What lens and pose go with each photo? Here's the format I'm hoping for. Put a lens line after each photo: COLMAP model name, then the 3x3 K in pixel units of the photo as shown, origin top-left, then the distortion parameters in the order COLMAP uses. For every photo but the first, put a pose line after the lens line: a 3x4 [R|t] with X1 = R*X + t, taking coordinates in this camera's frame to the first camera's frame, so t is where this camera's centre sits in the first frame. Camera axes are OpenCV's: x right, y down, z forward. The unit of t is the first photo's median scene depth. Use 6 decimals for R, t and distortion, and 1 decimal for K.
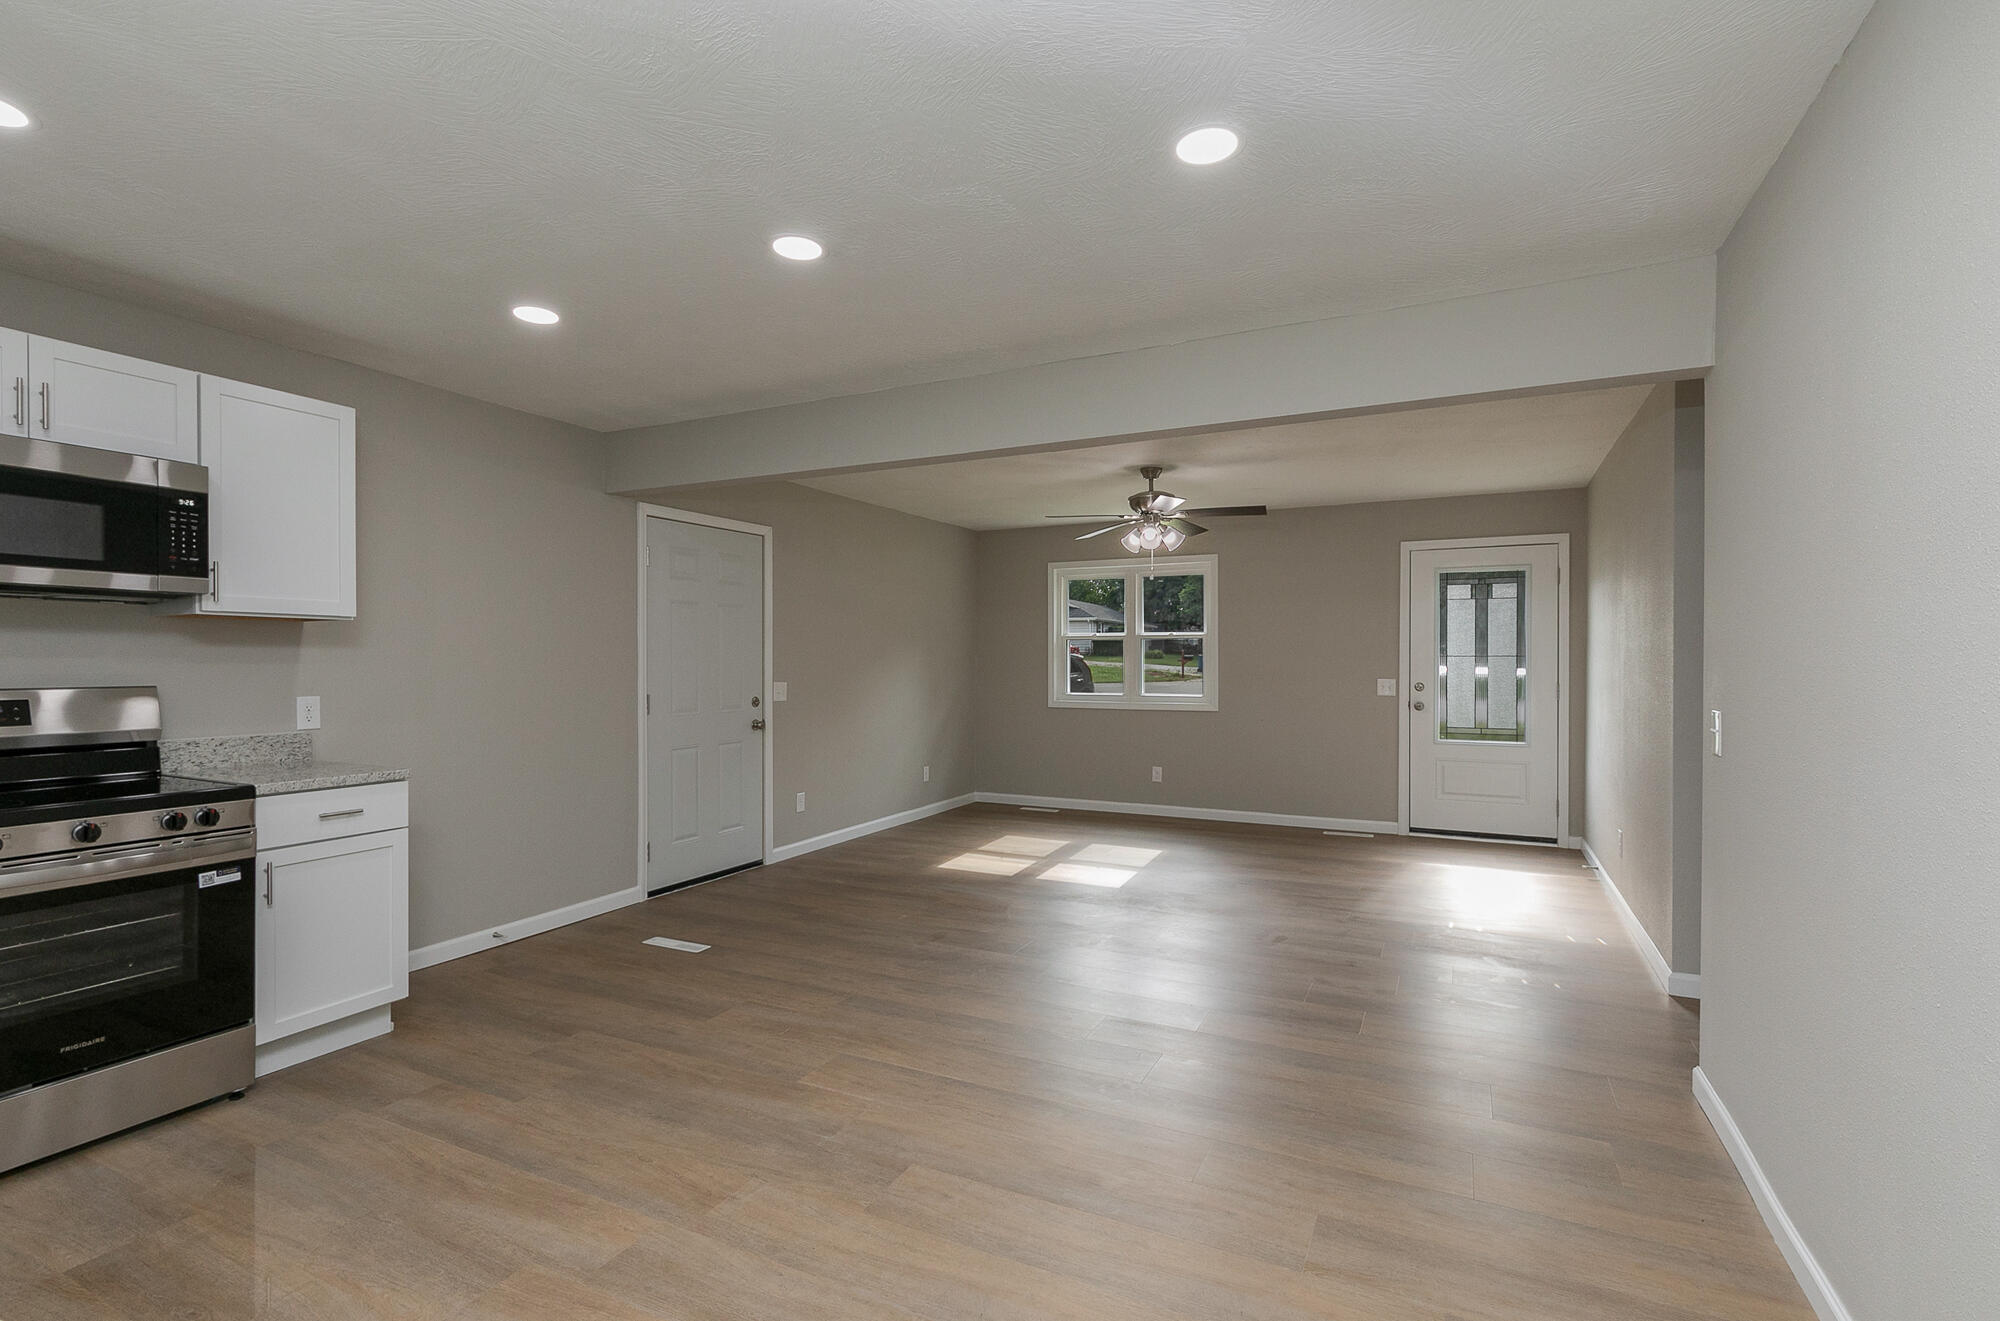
lens RADIAL K [[938.2, 0, 1000.0], [0, 938.2, 660.5], [0, 0, 1]] dist [-0.001349, -0.000170]
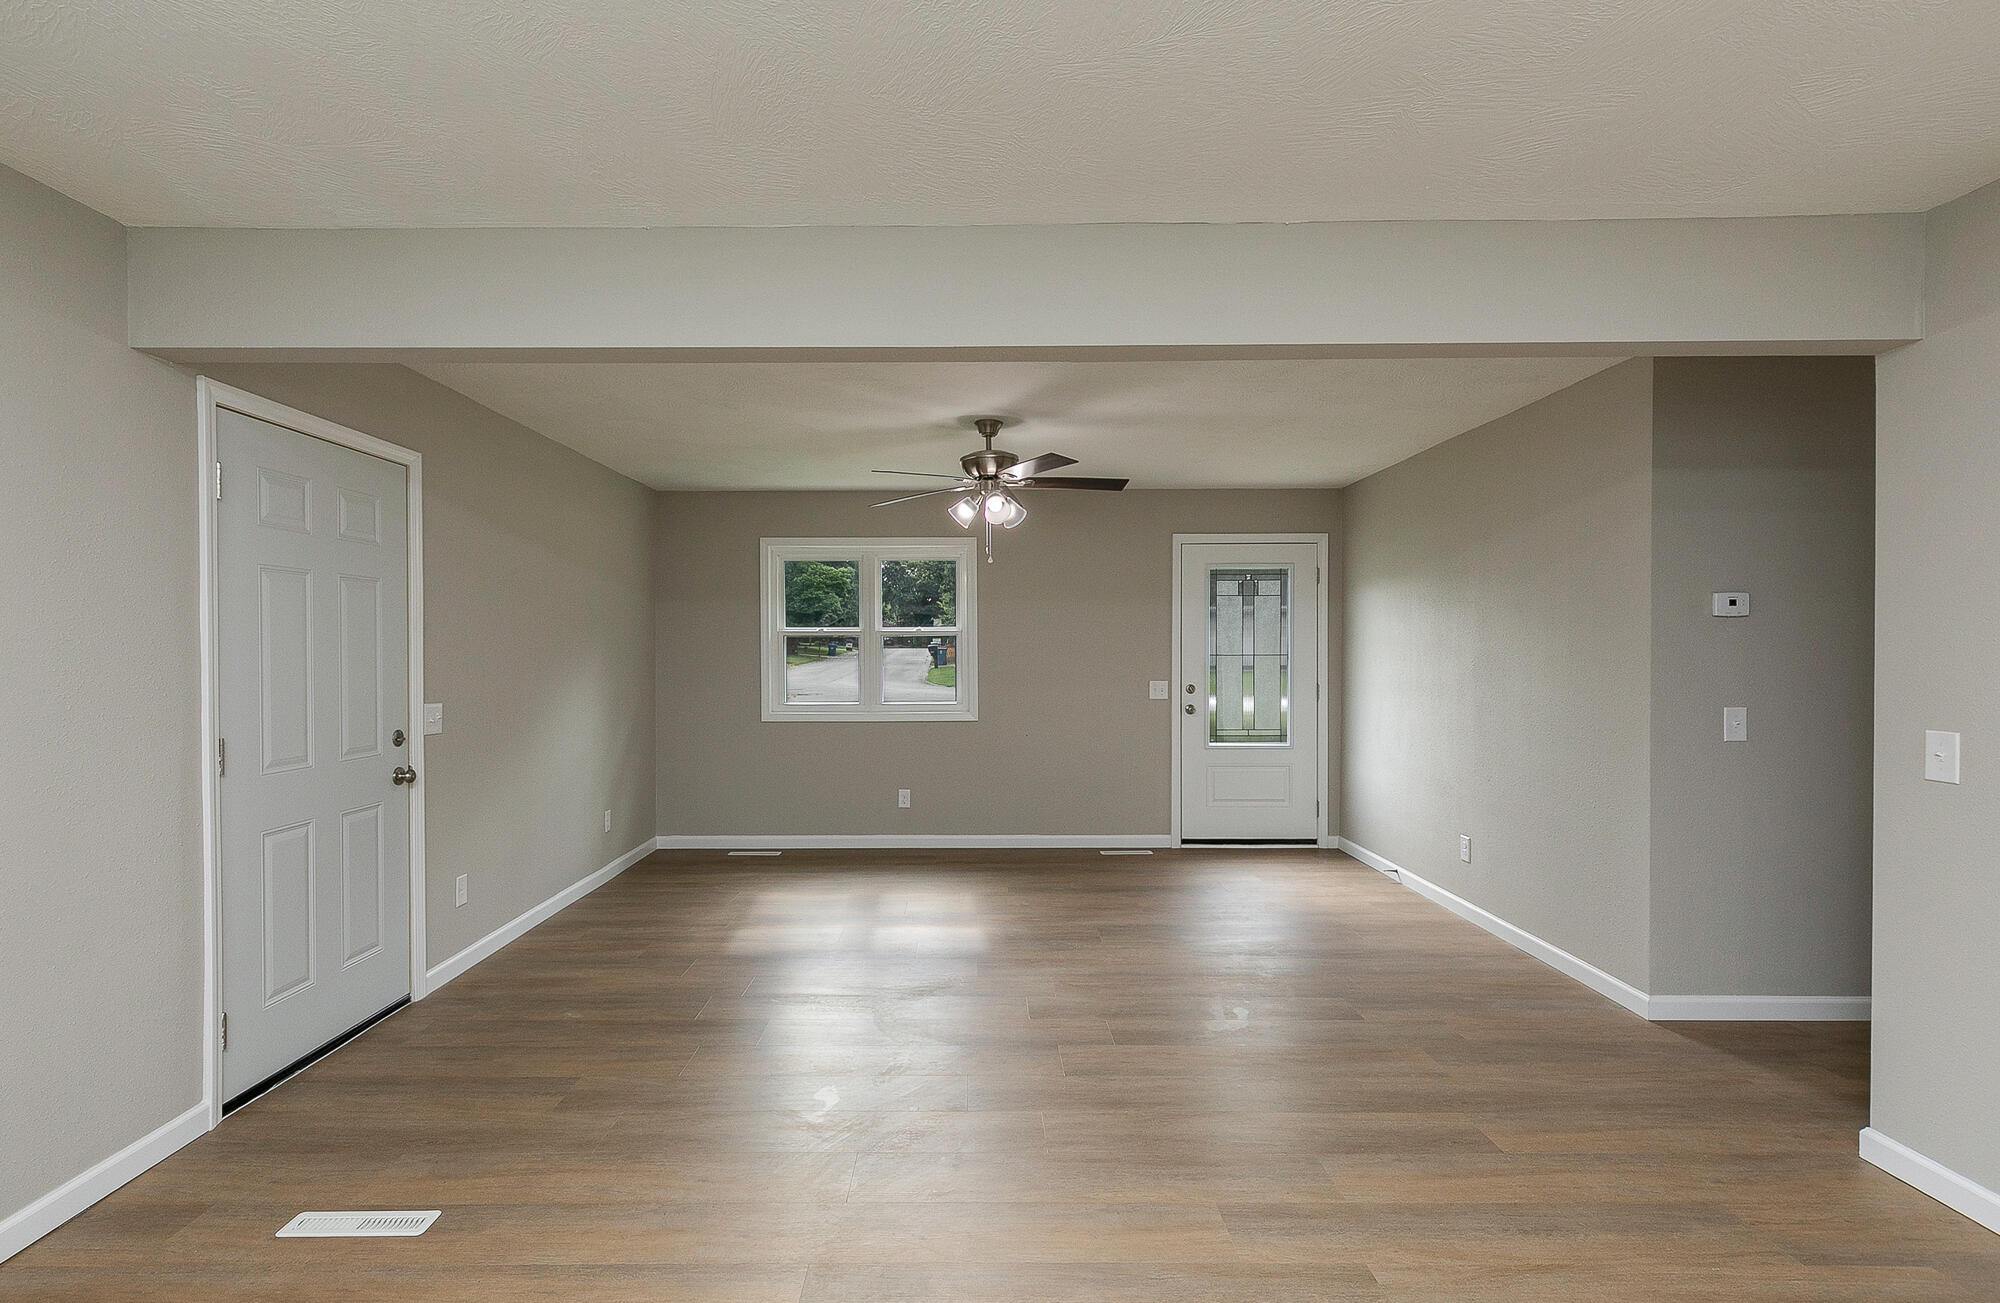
lens RADIAL K [[976.1, 0, 1000.0], [0, 976.1, 651.5], [0, 0, 1]] dist [0.001746, -0.000457]
pose [[0.890532, -0.001334, 0.454919, -0.179001], [0.001783, 0.999998, -0.000557, -0.009719], [-0.454917, 0.001307, 0.890533, 0.230366]]
